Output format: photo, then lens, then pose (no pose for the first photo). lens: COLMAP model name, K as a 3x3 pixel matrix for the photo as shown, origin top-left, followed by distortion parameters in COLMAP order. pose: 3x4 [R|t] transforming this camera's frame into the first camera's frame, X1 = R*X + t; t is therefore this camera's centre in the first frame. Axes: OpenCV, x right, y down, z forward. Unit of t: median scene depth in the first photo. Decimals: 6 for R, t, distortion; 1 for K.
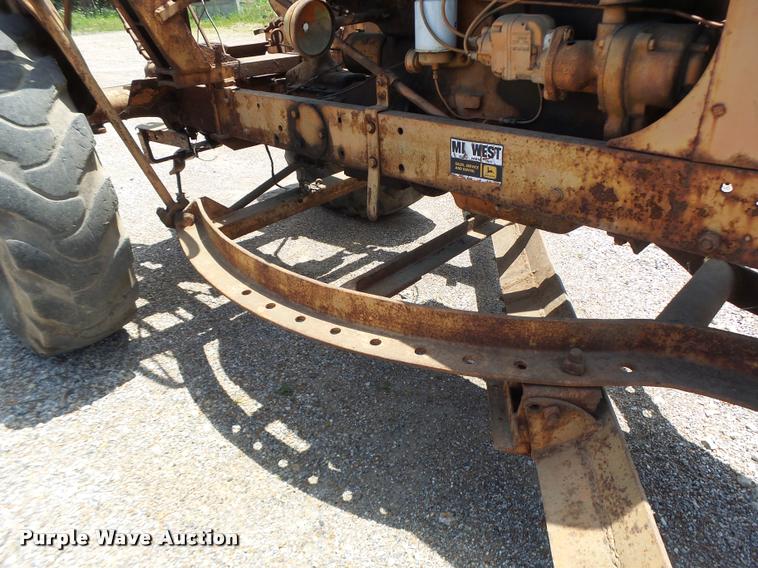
lens RADIAL K [[520.2, 0, 383.3], [0, 520.2, 286.8], [0, 0, 1]] dist [-0.009024, 0.007493]
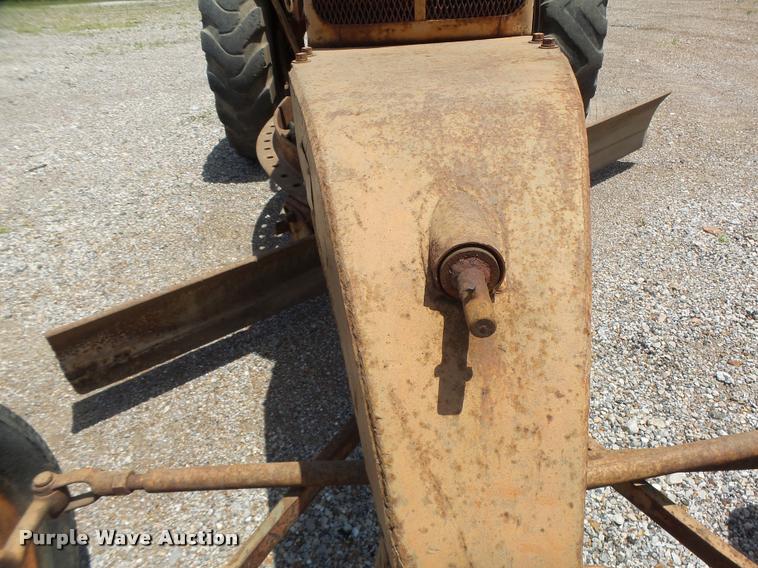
lens RADIAL K [[518.1, 0, 386.9], [0, 518.1, 282.7], [0, 0, 1]] dist [0.000085, -0.004088]
pose [[0.694087, 0.390207, -0.604964, 1.075158], [-0.341811, 0.918220, 0.200094, 0.014184], [0.633568, 0.067900, 0.770702, 0.010228]]
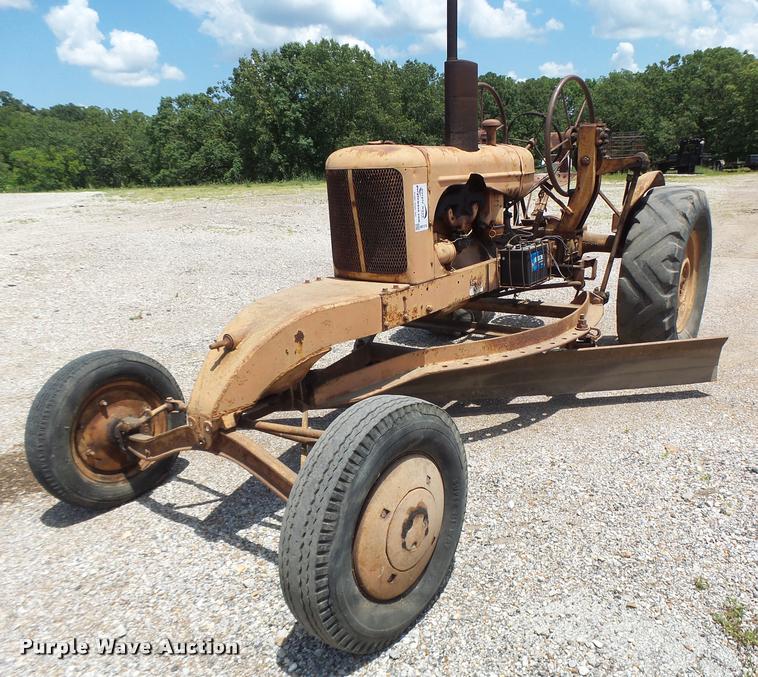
lens RADIAL K [[633.0, 0, 434.7], [0, 633.0, 352.1], [0, 0, 1]] dist [-0.012480, 0.011381]
pose [[0.184717, 0.336256, -0.923478, 2.451849], [-0.474151, 0.853549, 0.215952, -0.498551], [0.860849, 0.397978, 0.317102, 0.223562]]
